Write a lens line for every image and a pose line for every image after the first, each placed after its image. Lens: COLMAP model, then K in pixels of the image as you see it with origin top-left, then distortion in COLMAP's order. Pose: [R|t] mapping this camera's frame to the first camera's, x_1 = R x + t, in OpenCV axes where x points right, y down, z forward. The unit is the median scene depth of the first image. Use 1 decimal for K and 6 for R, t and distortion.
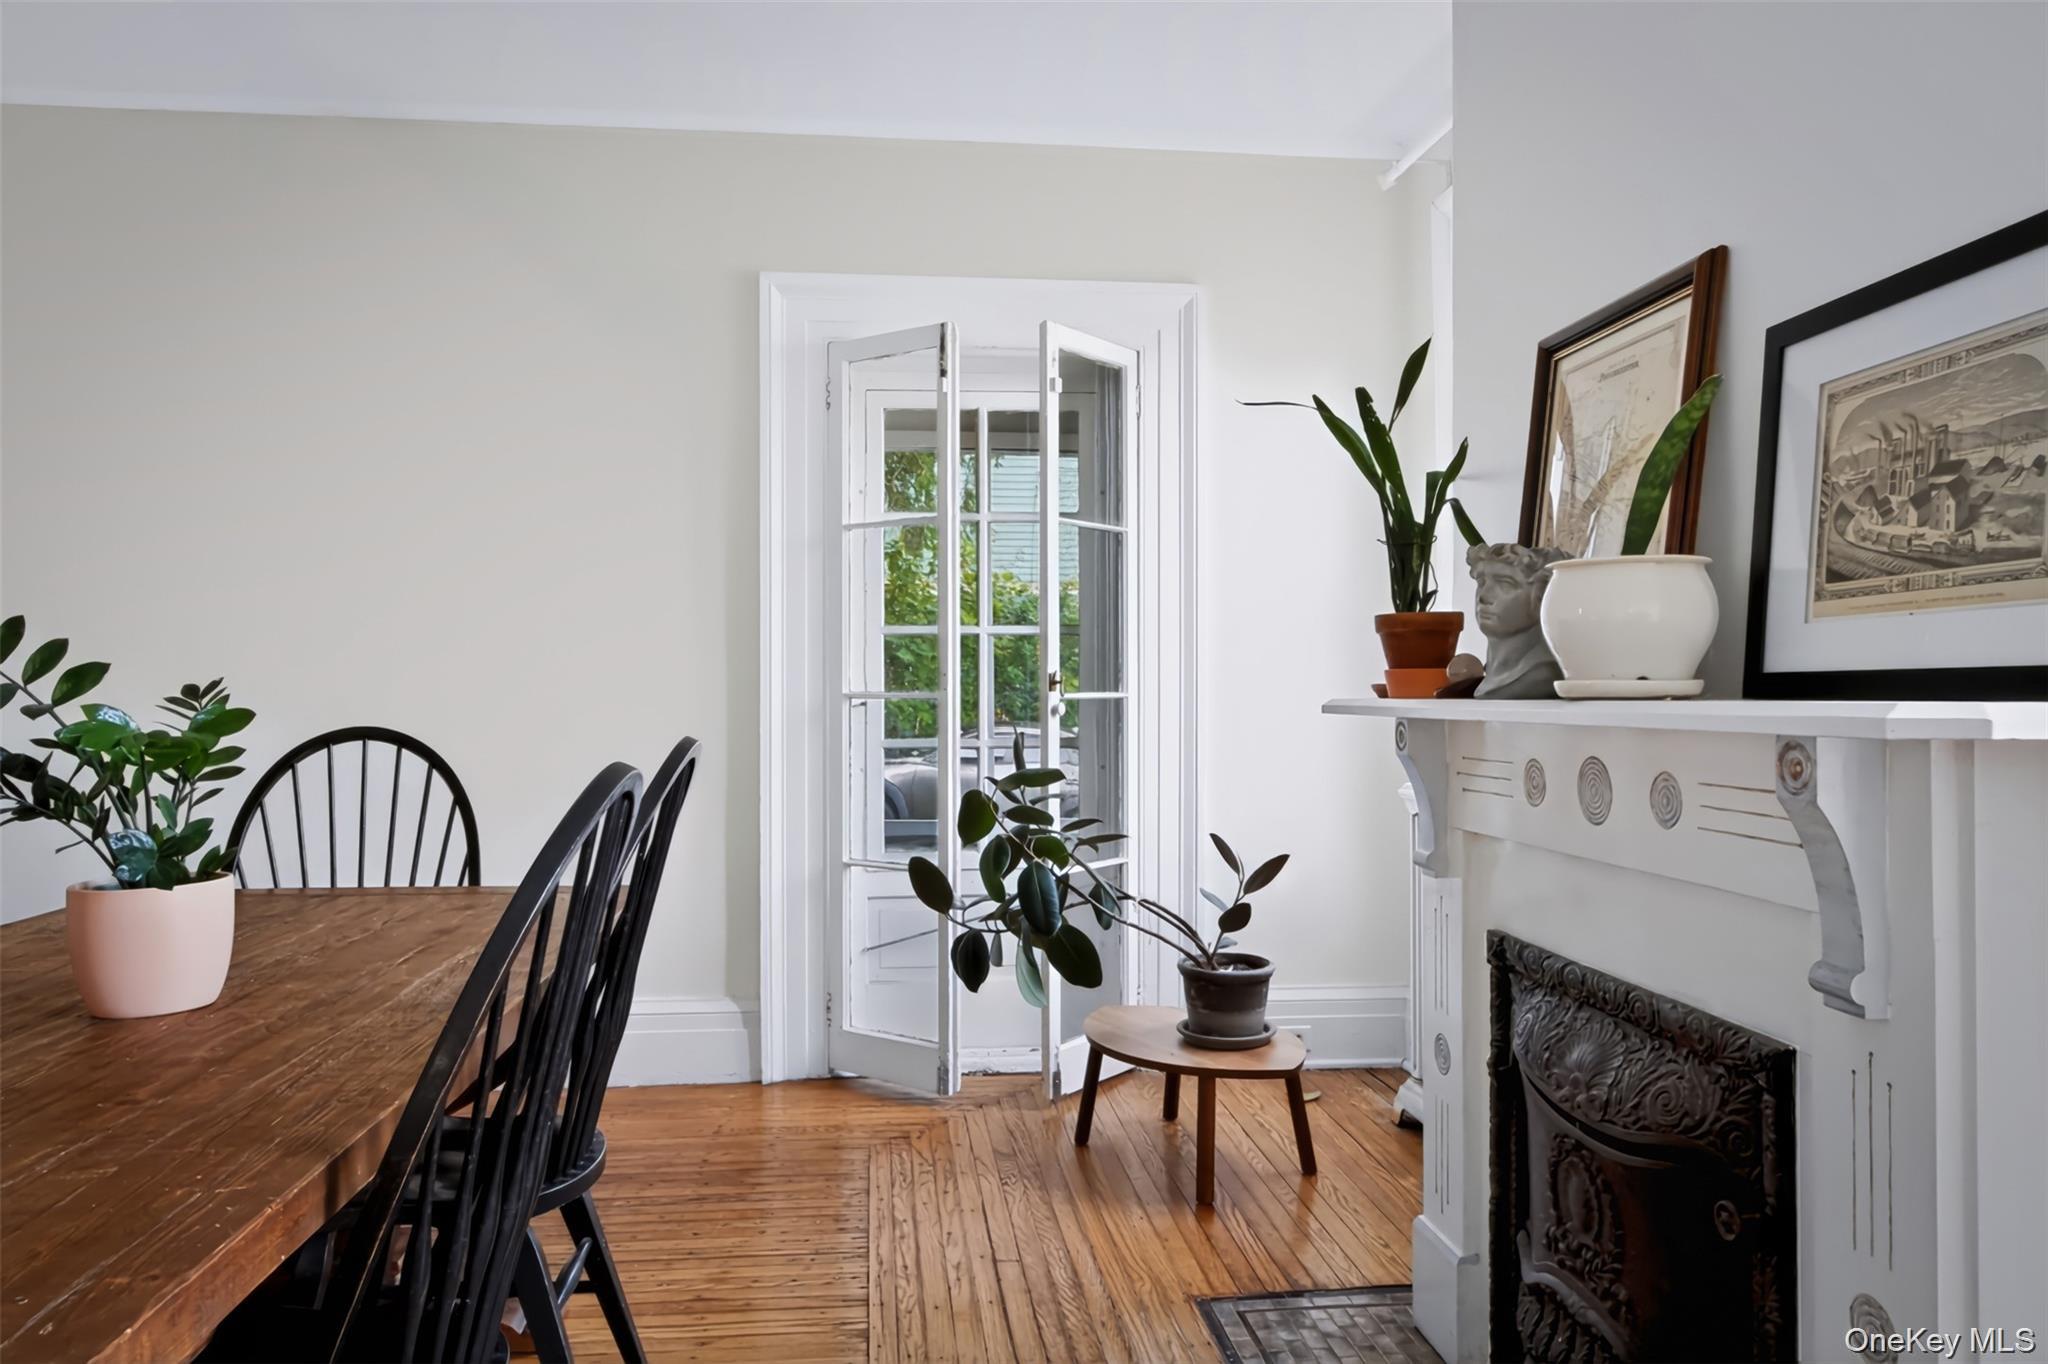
lens RADIAL K [[1419.5, 0, 1013.2], [0, 1419.5, 667.3], [0, 0, 1]] dist [-0.007508, 0.009097]
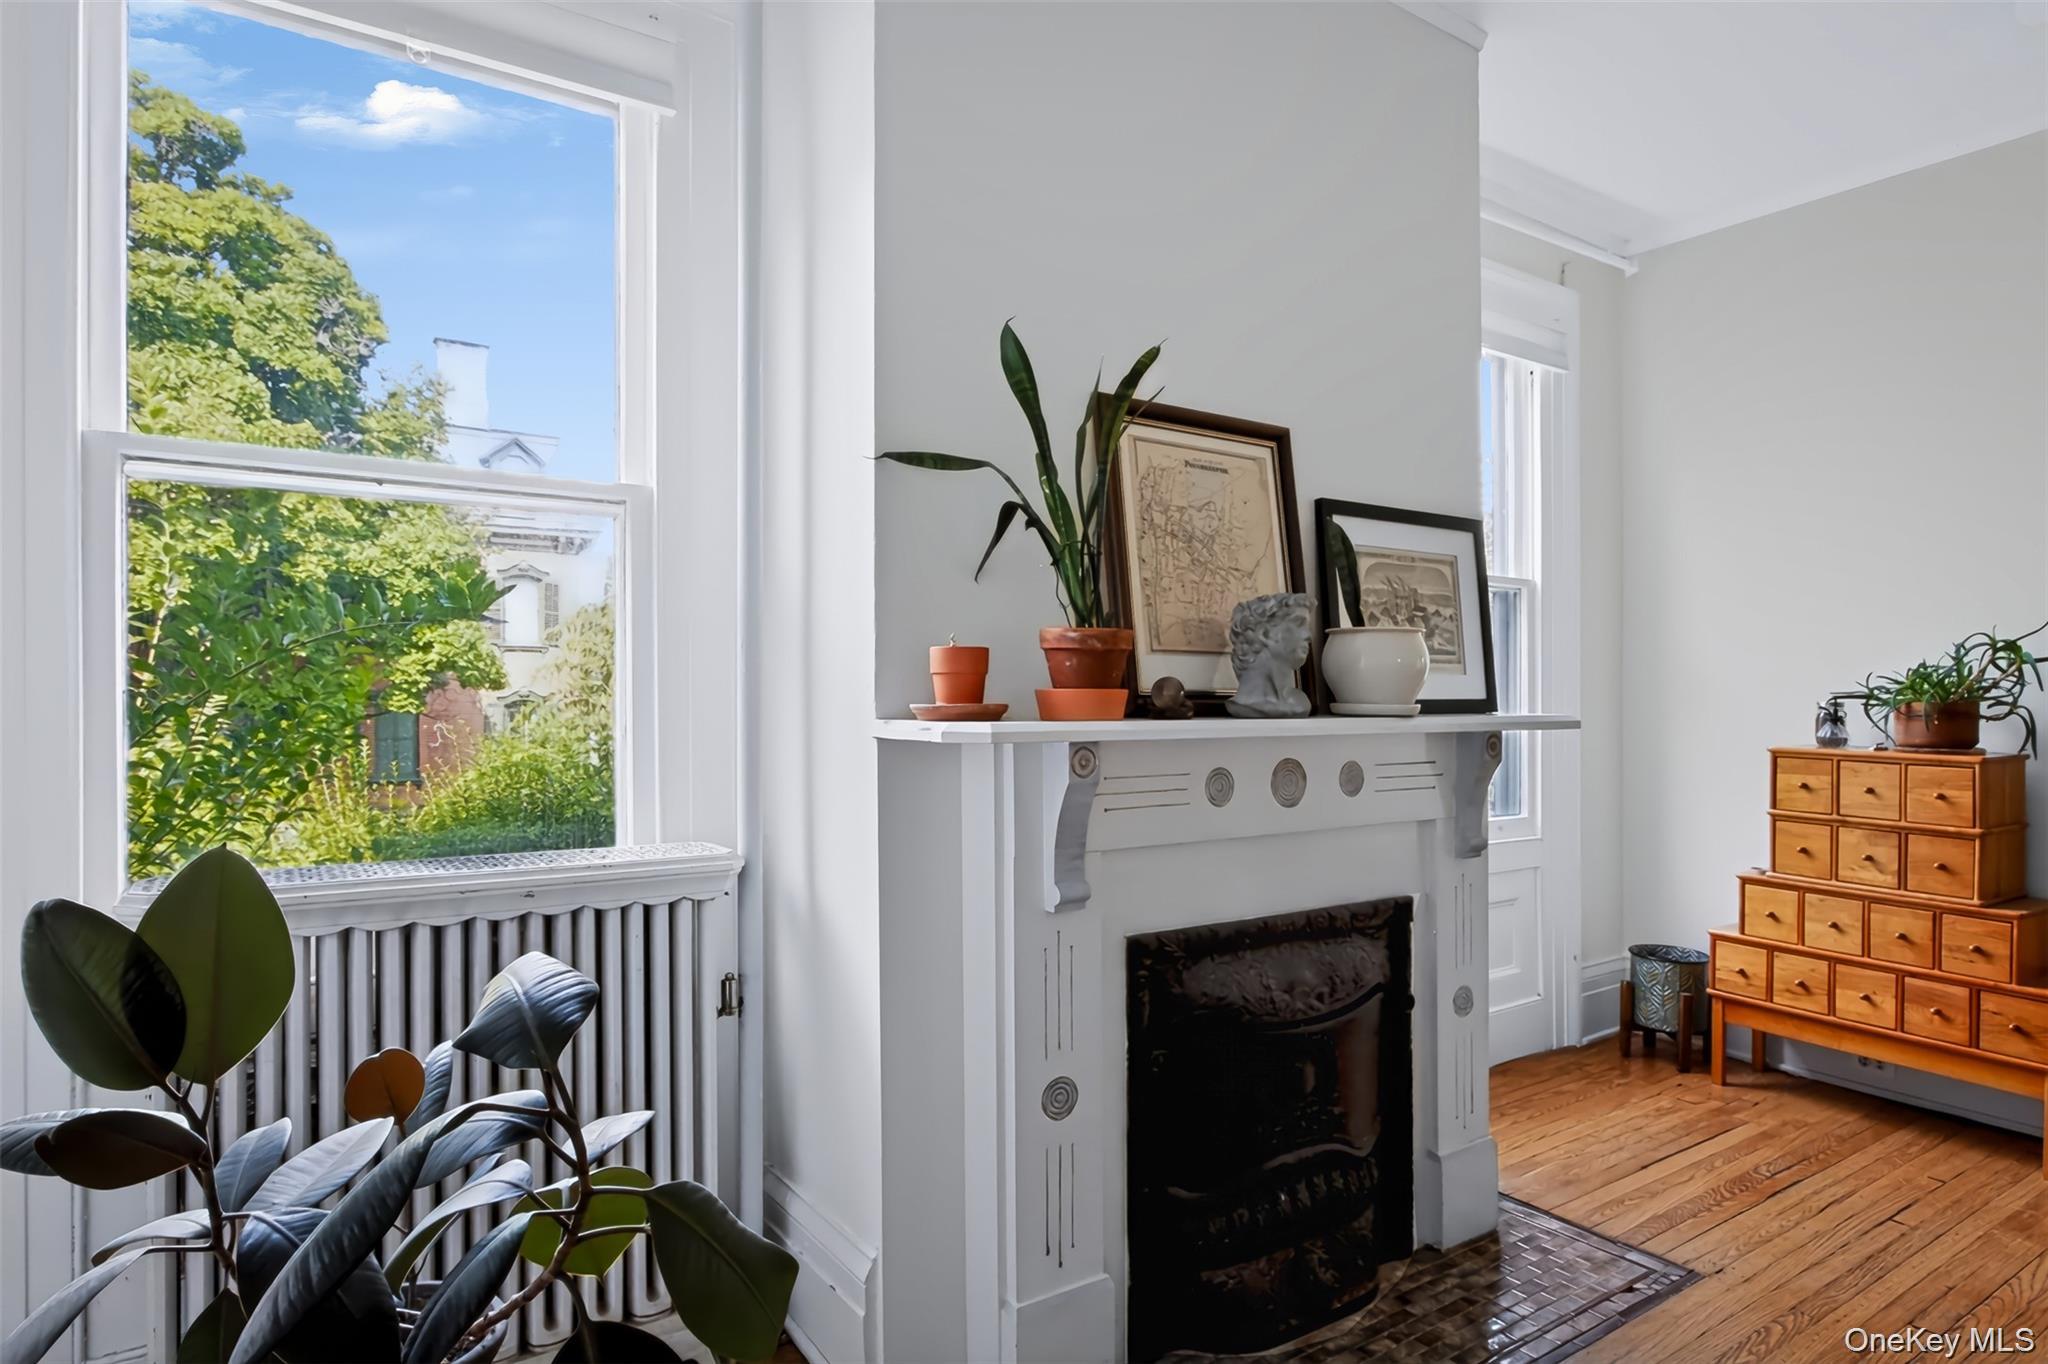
lens RADIAL K [[1177.2, 0, 997.0], [0, 1177.2, 745.1], [0, 0, 1]] dist [0.002263, -0.000542]
pose [[-0.482629, -0.014139, 0.875711, -0.393469], [-0.002952, 0.999890, 0.014517, 0.029042], [-0.875820, 0.004422, -0.482618, 1.532937]]
